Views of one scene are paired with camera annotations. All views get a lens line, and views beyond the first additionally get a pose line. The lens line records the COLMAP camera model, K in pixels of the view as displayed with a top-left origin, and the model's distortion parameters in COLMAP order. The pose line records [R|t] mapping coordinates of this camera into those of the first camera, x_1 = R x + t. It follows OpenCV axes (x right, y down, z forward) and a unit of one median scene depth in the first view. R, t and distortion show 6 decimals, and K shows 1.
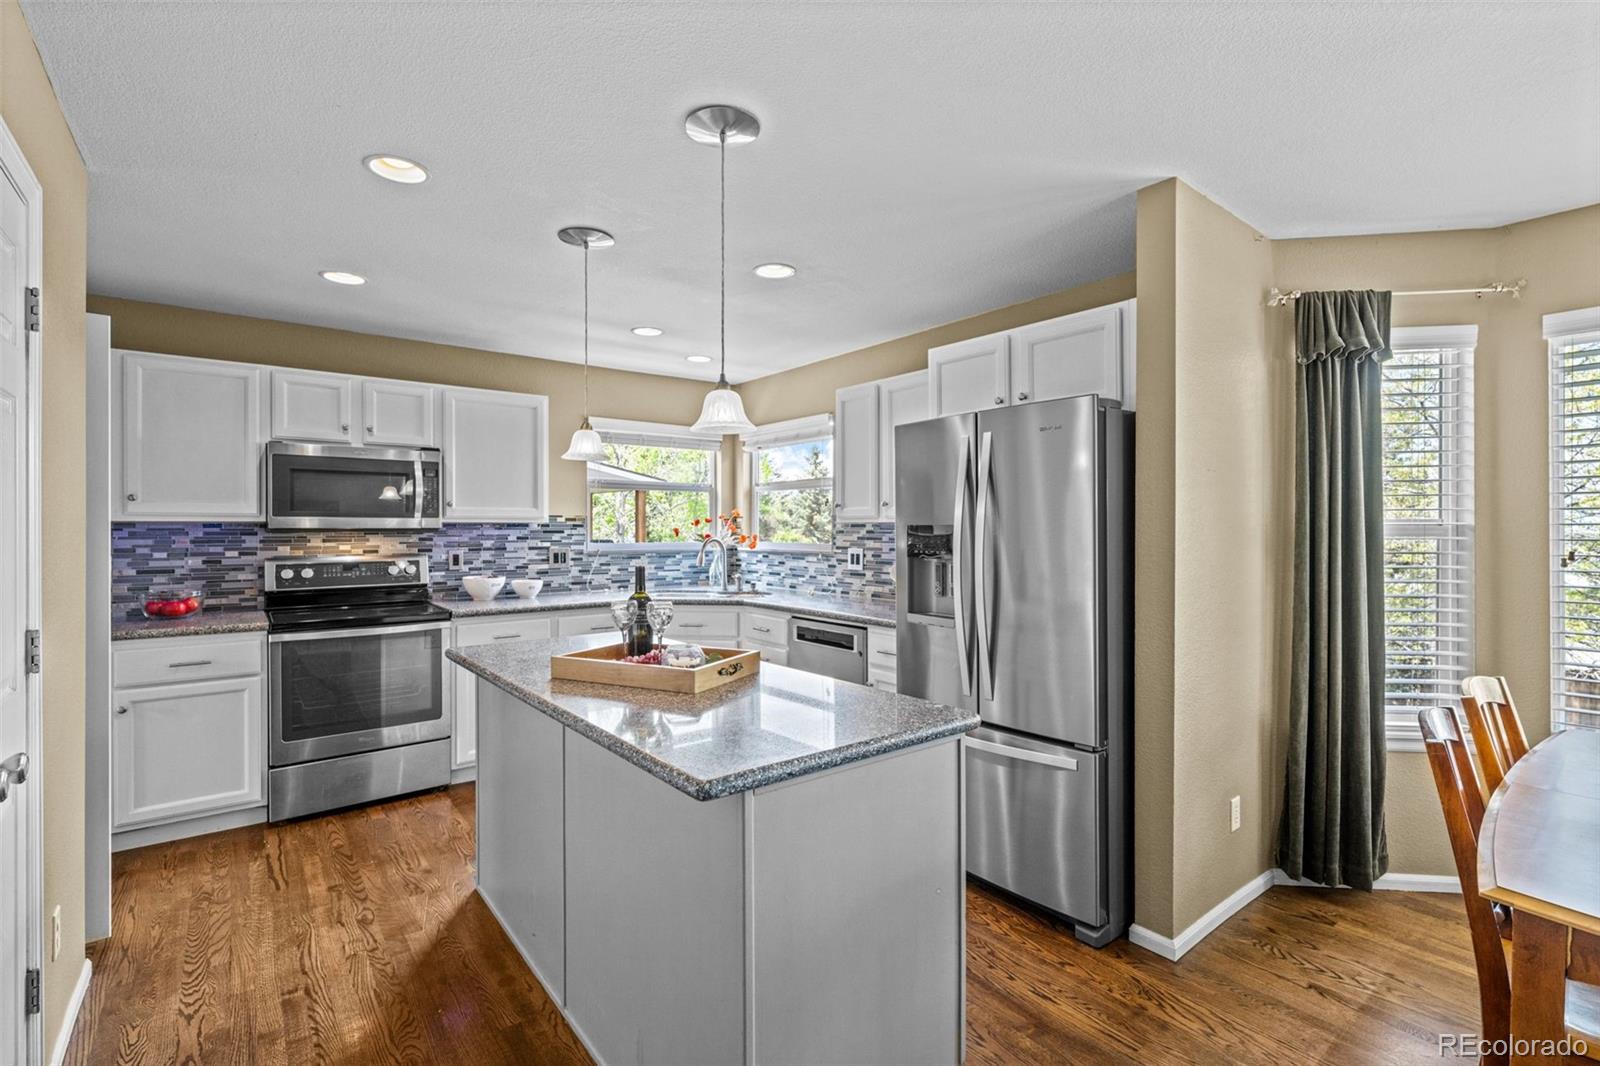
lens RADIAL K [[730.7, 0, 800.7], [0, 730.7, 529.3], [0, 0, 1]] dist [-0.001549, 0.000072]
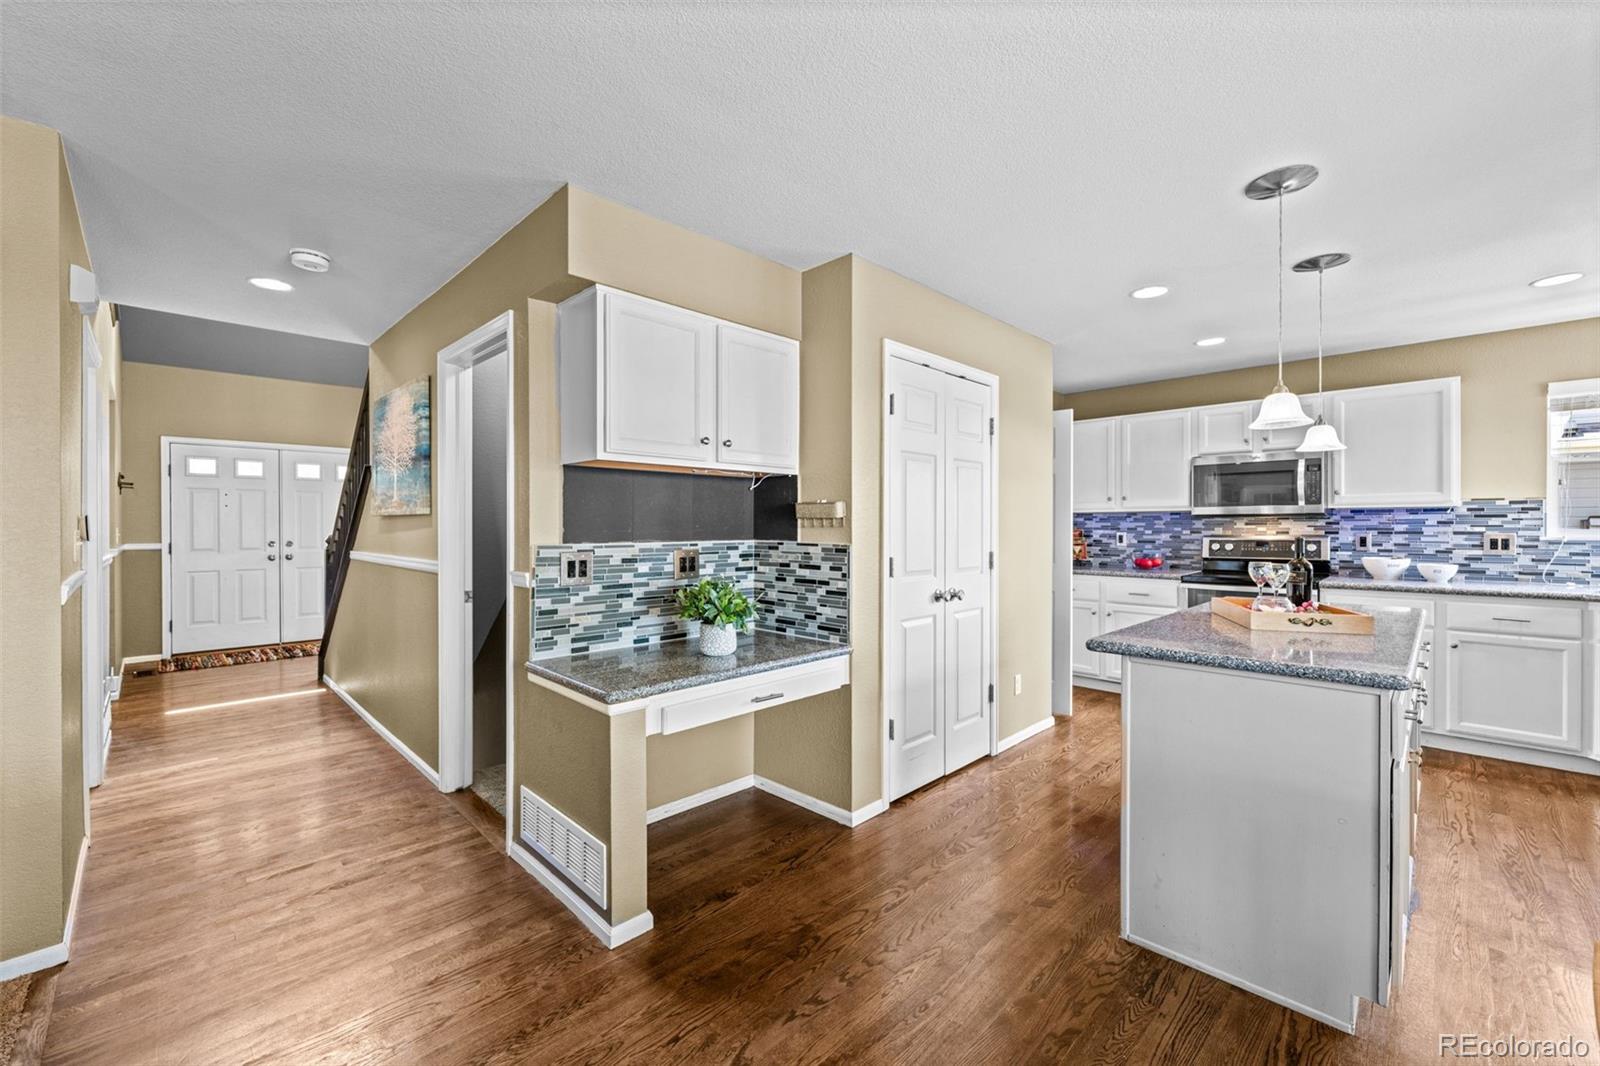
lens RADIAL K [[650.7, 0, 800.5], [0, 650.7, 529.5], [0, 0, 1]] dist [-0.000398, -0.000032]
pose [[0.121696, 0.006621, -0.992545, 0.430298], [0.000879, 0.999977, 0.006779, 0.016102], [0.992567, -0.001698, 0.121687, 0.021541]]
